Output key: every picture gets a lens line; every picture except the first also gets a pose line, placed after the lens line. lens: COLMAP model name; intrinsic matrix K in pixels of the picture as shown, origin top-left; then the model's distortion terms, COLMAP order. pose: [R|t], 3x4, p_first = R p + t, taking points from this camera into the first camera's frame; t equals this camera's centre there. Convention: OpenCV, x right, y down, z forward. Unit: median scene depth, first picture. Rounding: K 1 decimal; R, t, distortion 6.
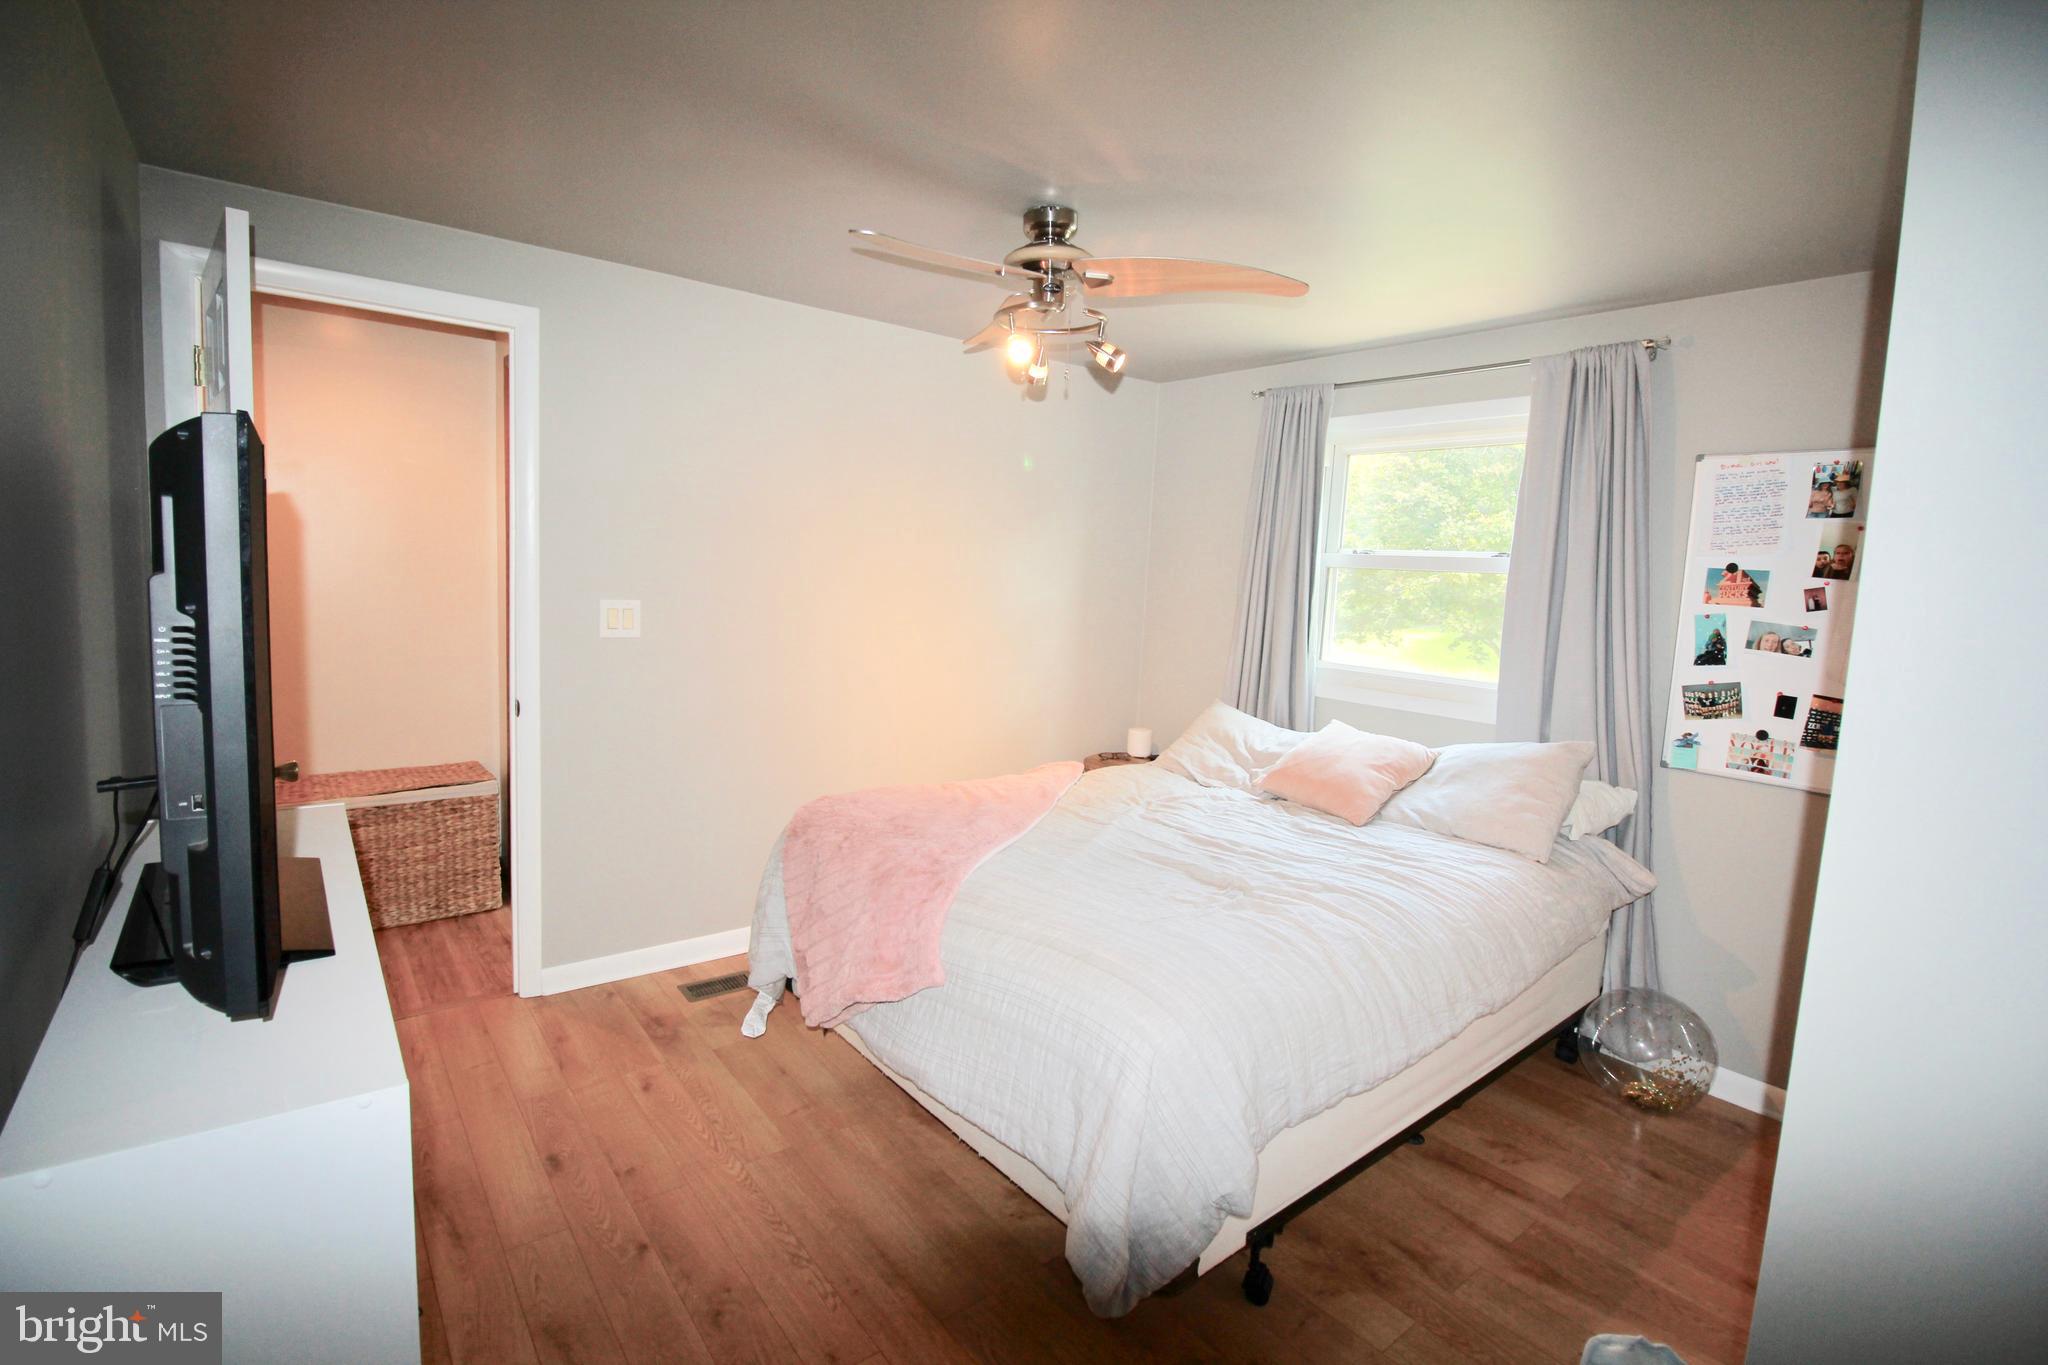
lens RADIAL K [[955.3, 0, 1027.3], [0, 955.3, 672.4], [0, 0, 1]] dist [-0.014298, -0.008204]
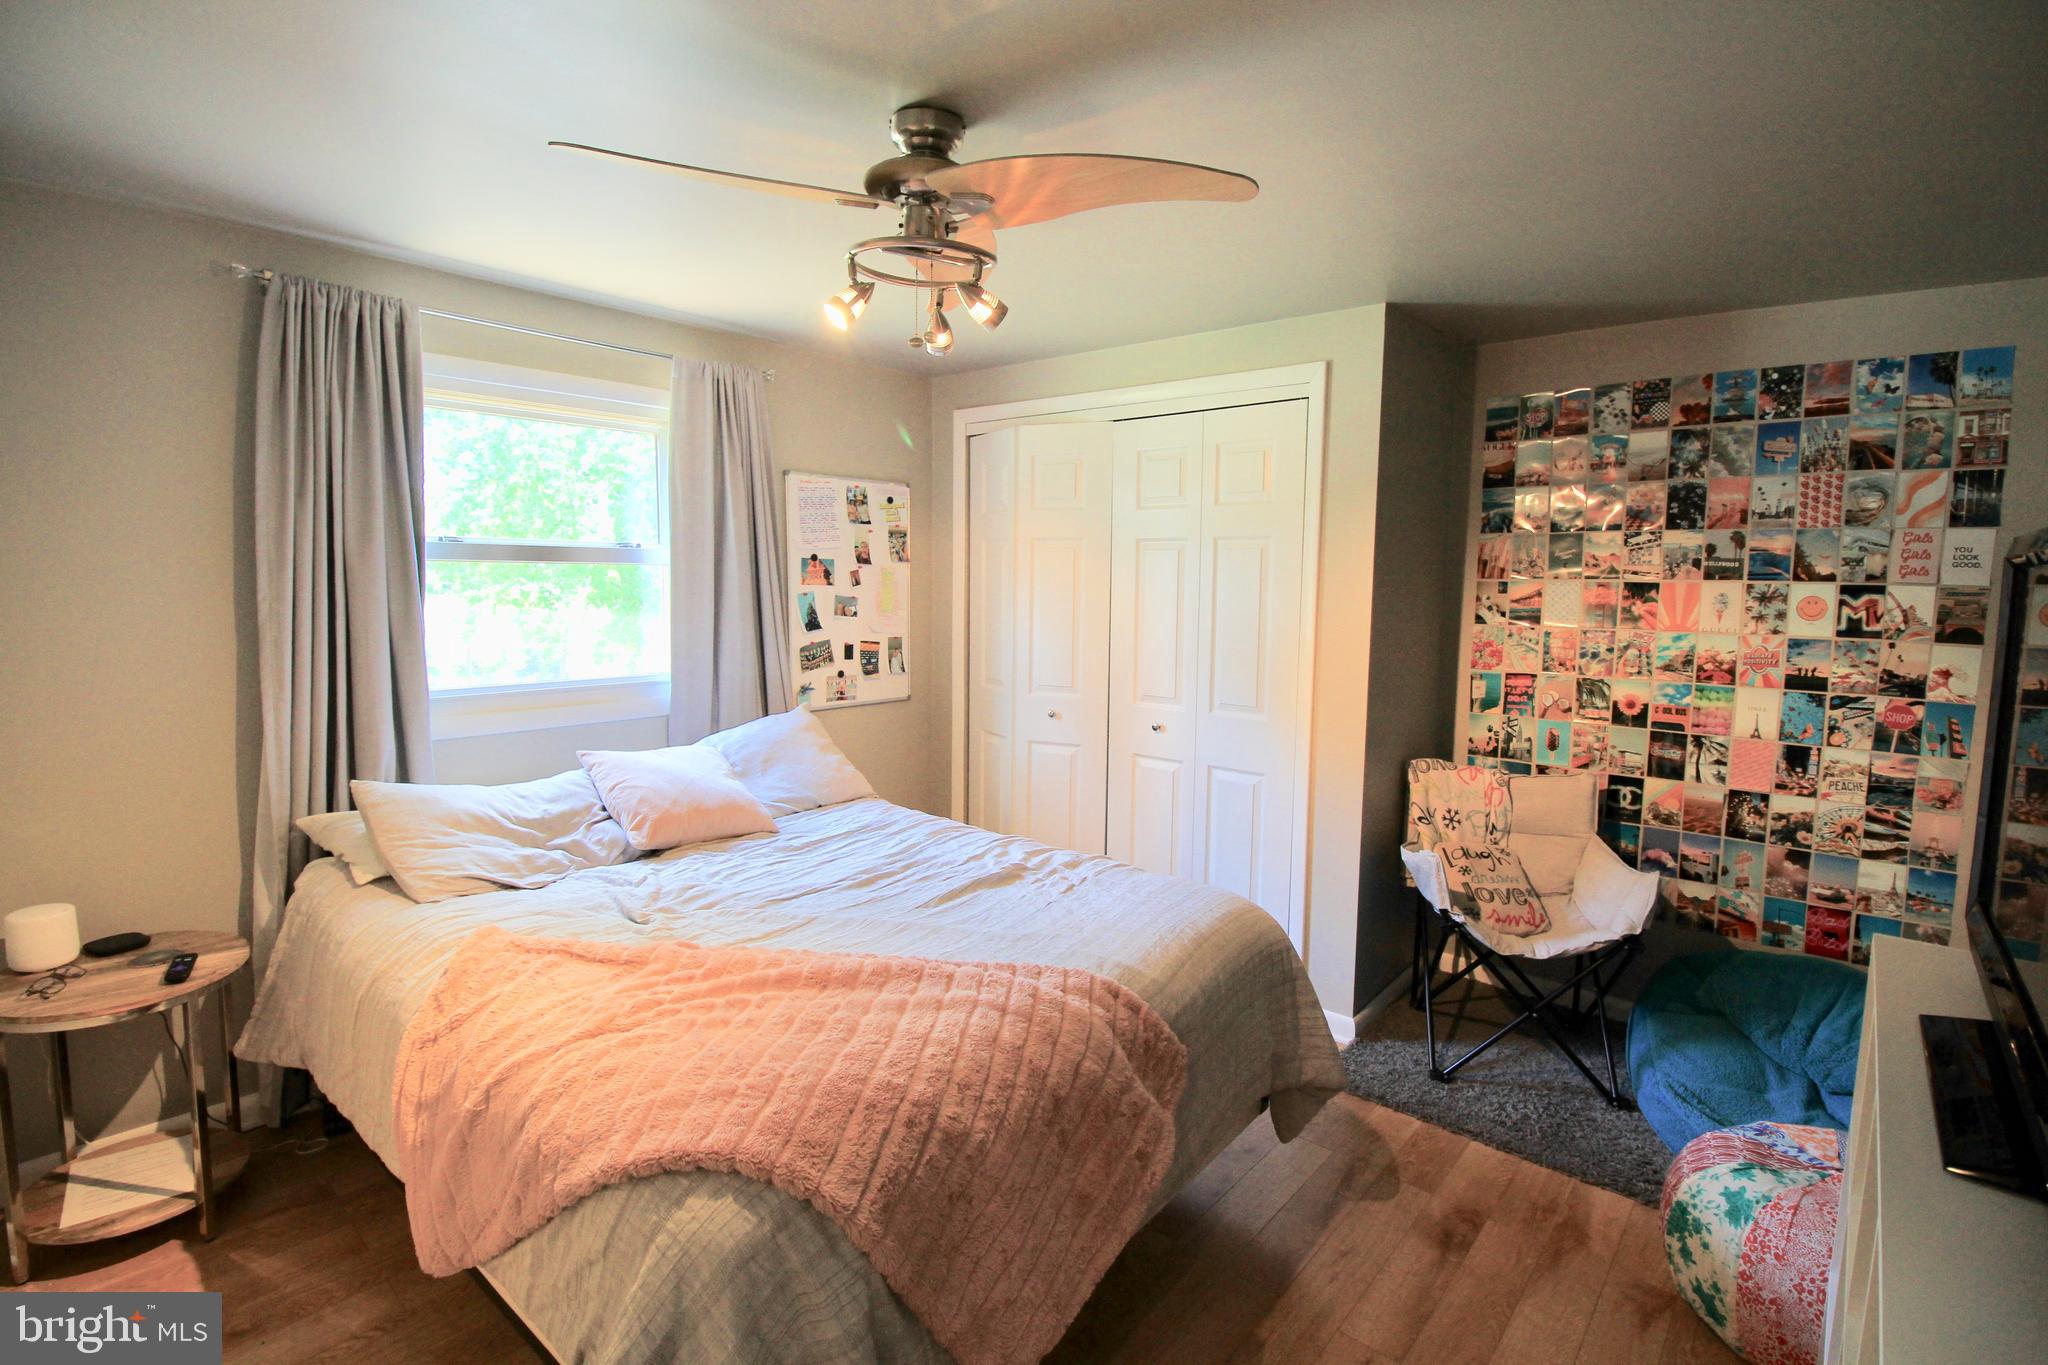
lens RADIAL K [[955.3, 0, 1025.6], [0, 955.3, 671.4], [0, 0, 1]] dist [-0.014298, -0.008204]
pose [[-0.197479, -0.143995, 0.969674, -0.684332], [0.087211, 0.982650, 0.163684, -0.150507], [-0.976420, 0.116891, -0.181495, 0.988817]]
